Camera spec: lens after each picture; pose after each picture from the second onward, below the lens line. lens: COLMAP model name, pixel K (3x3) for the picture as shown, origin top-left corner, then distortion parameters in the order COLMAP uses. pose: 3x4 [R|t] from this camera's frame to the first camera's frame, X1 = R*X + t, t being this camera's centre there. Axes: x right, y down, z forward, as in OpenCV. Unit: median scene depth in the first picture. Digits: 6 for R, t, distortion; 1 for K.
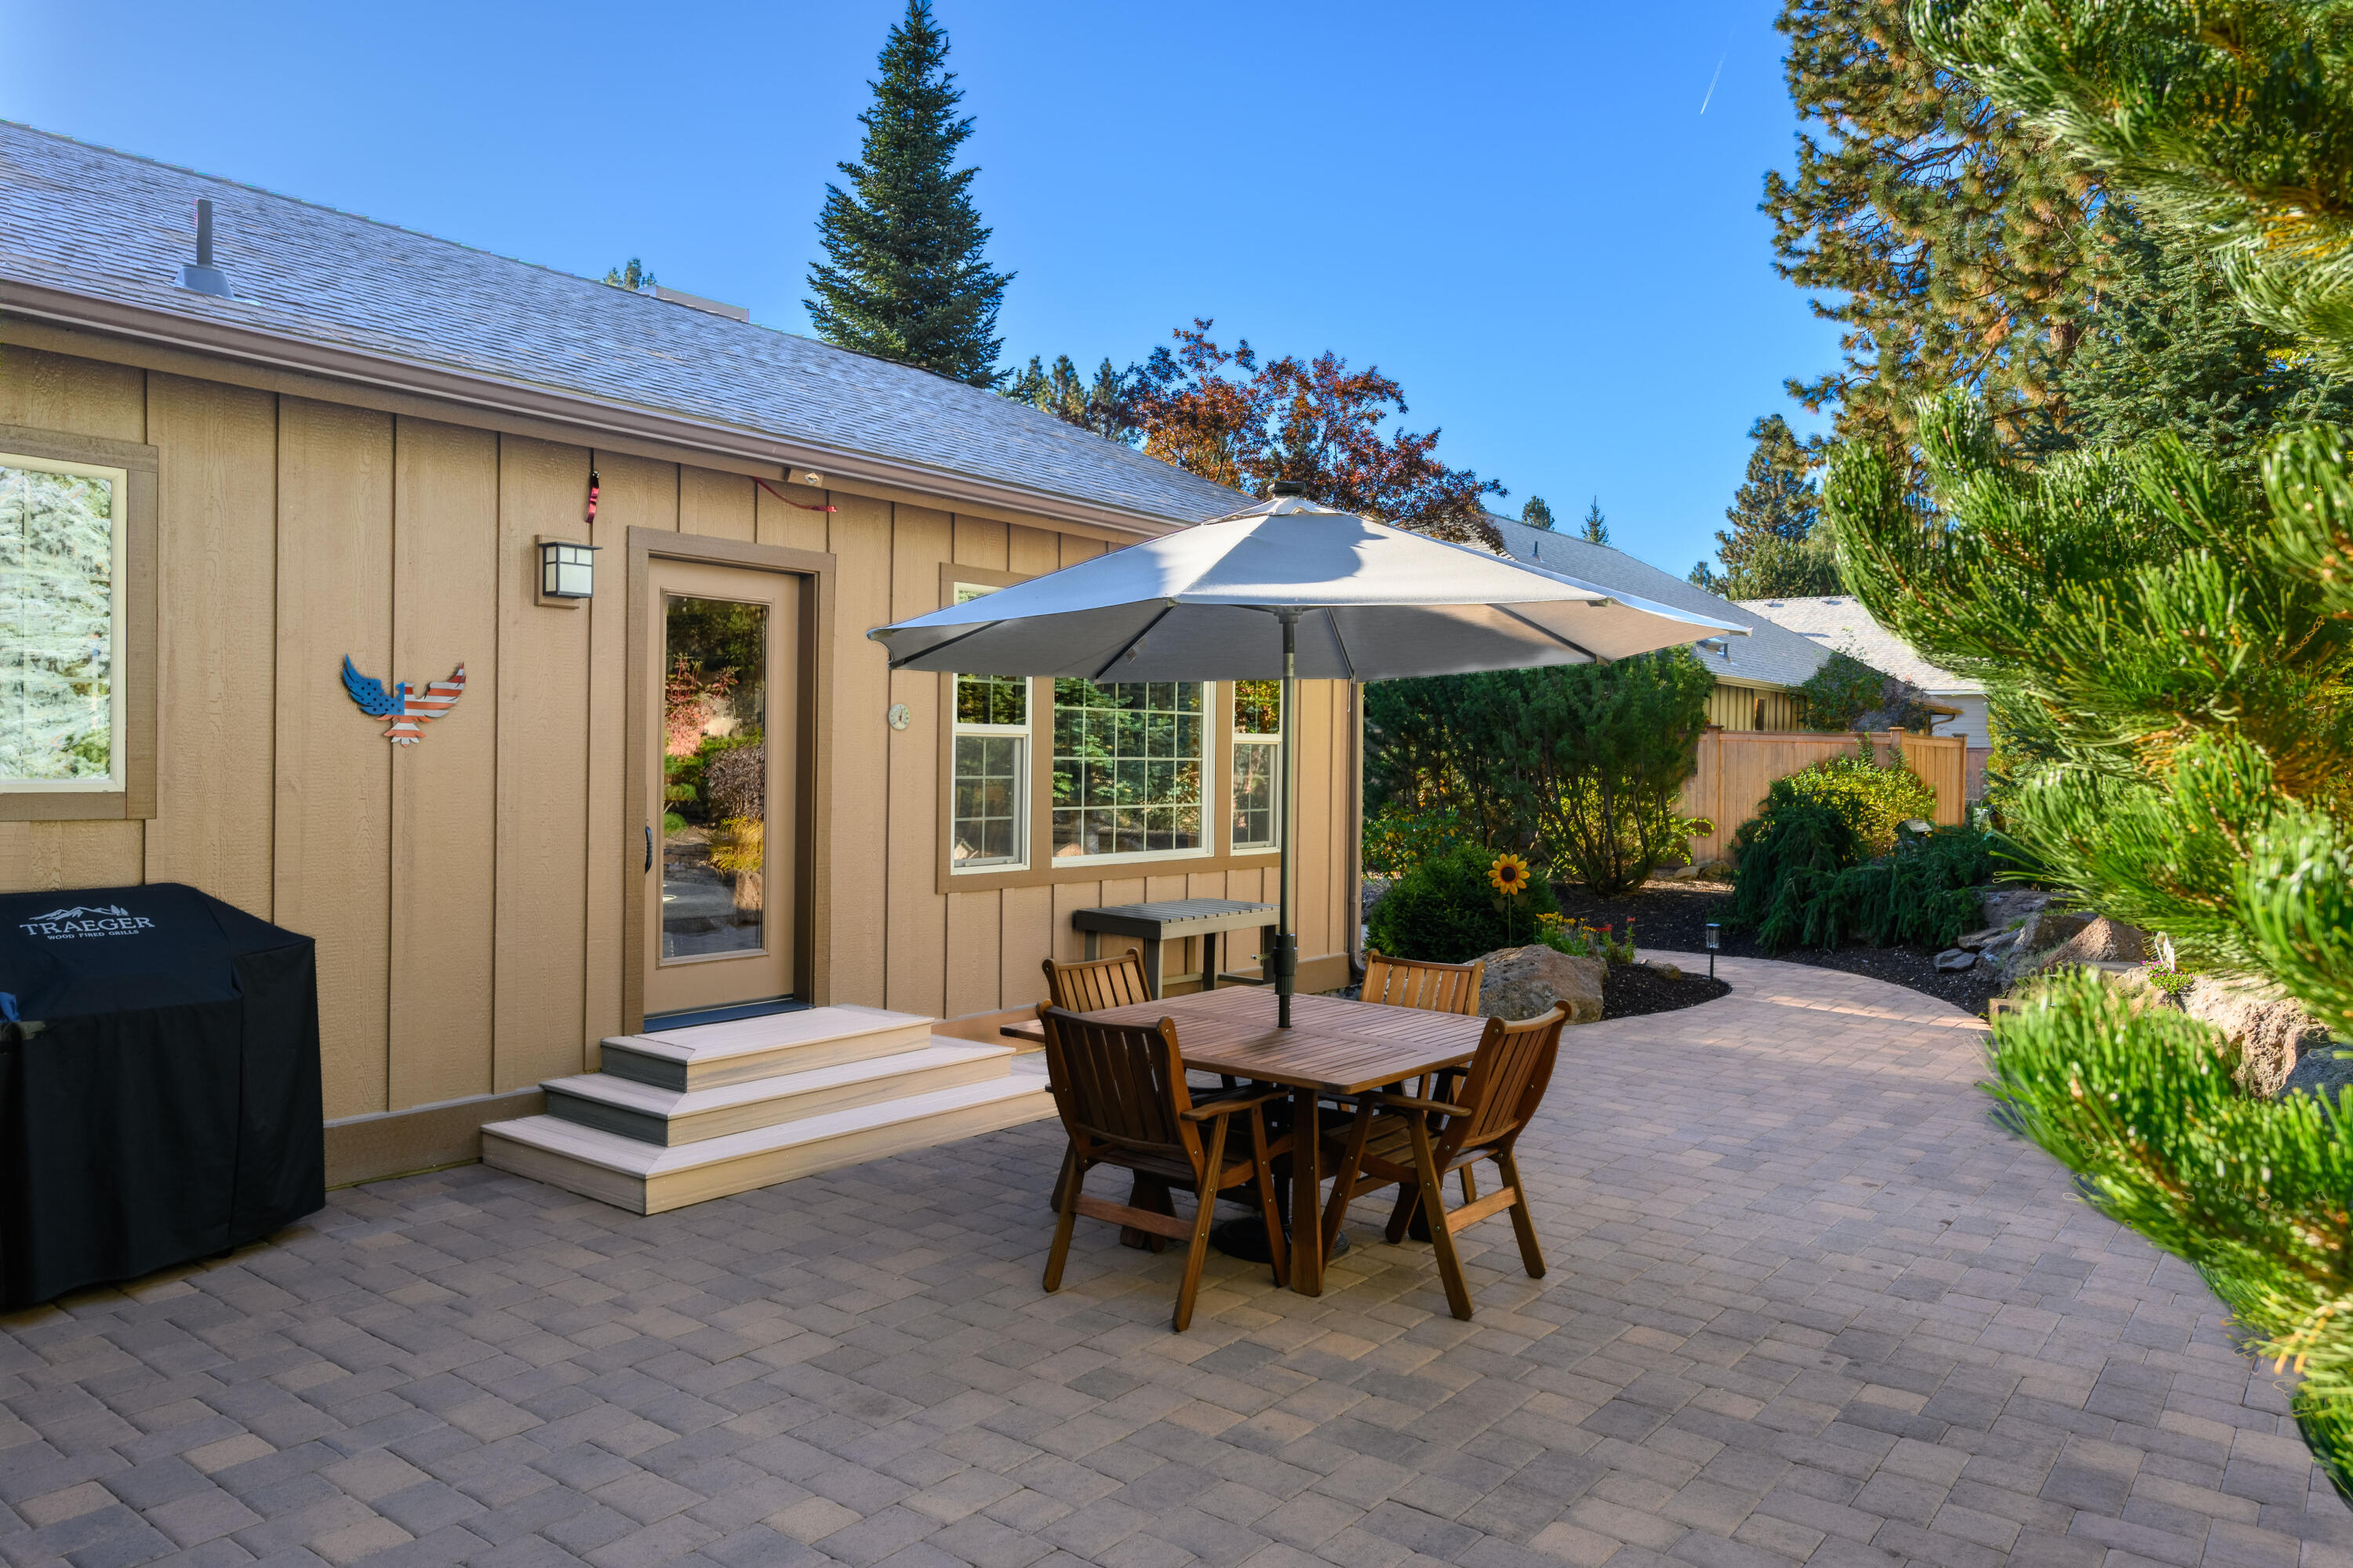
lens RADIAL K [[1603.1, 0, 1176.5], [0, 1603.1, 784.0], [0, 0, 1]] dist [-0.000427, -0.000425]
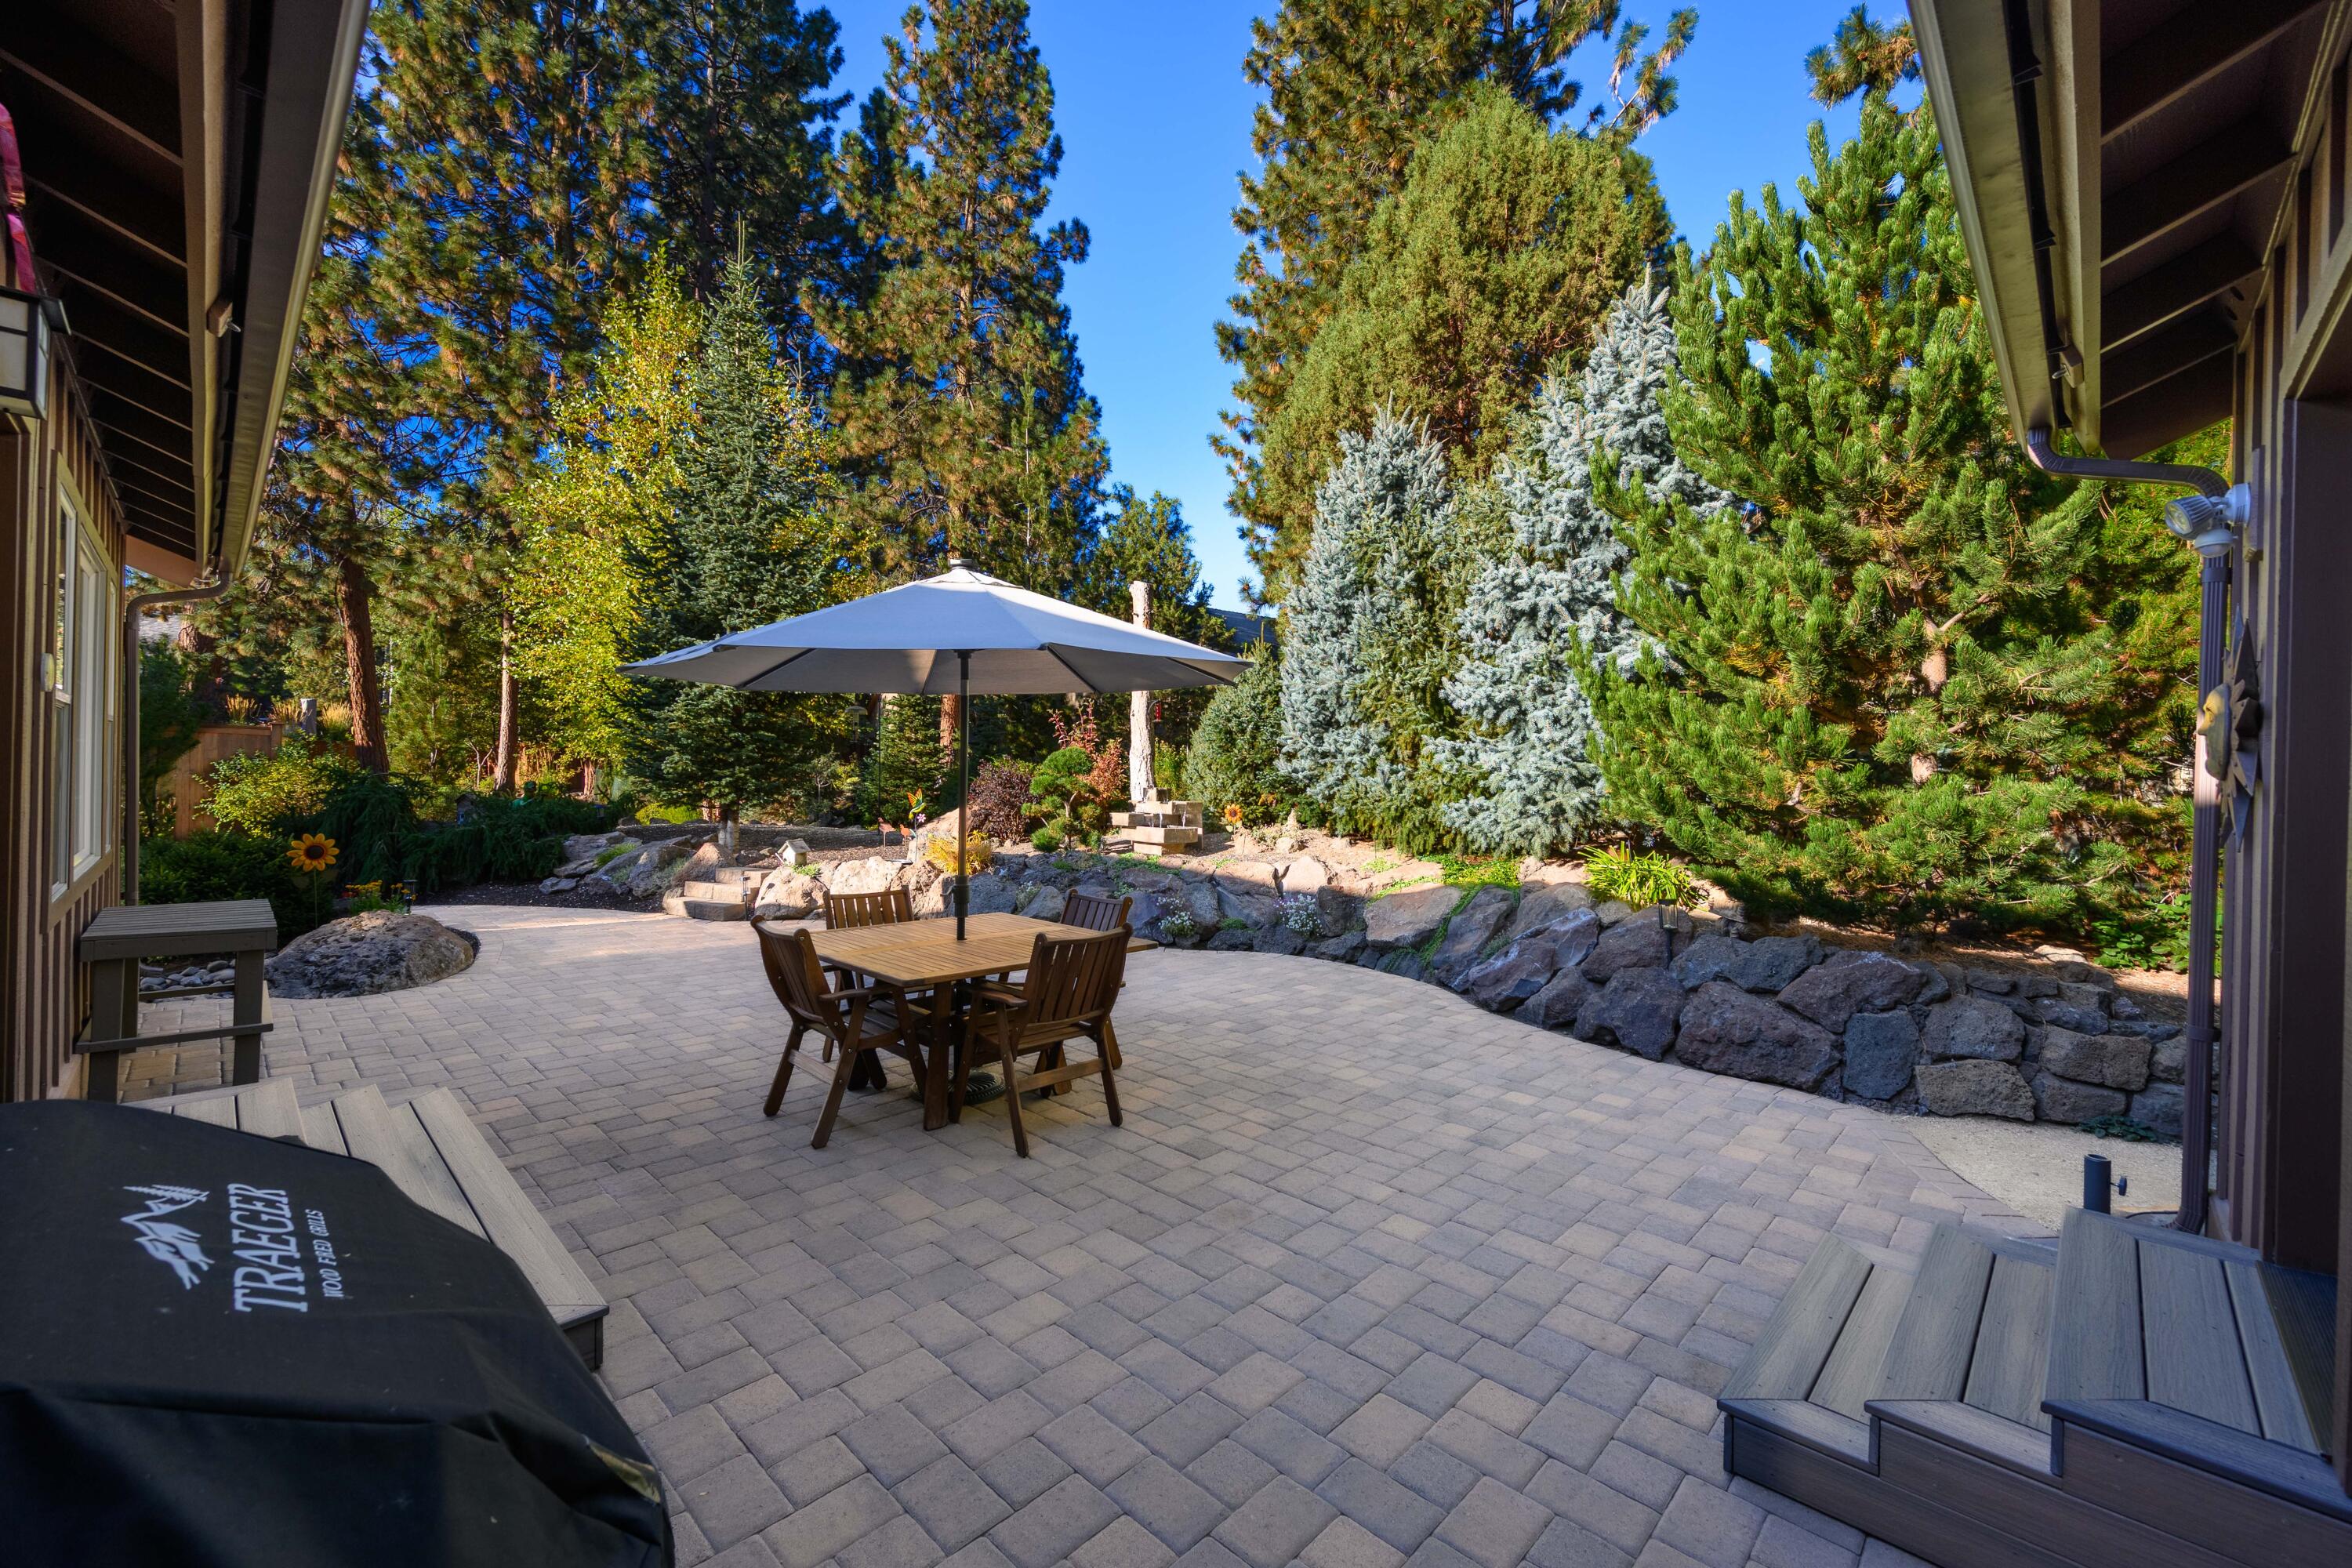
lens RADIAL K [[954.0, 0, 1176.0], [0, 954.0, 784.0], [0, 0, 1]] dist [-0.007910, -0.000196]
pose [[0.097894, -0.018888, 0.995018, -0.965724], [0.000476, 0.999821, 0.018933, -0.005462], [-0.995197, -0.001379, 0.097886, 0.918274]]
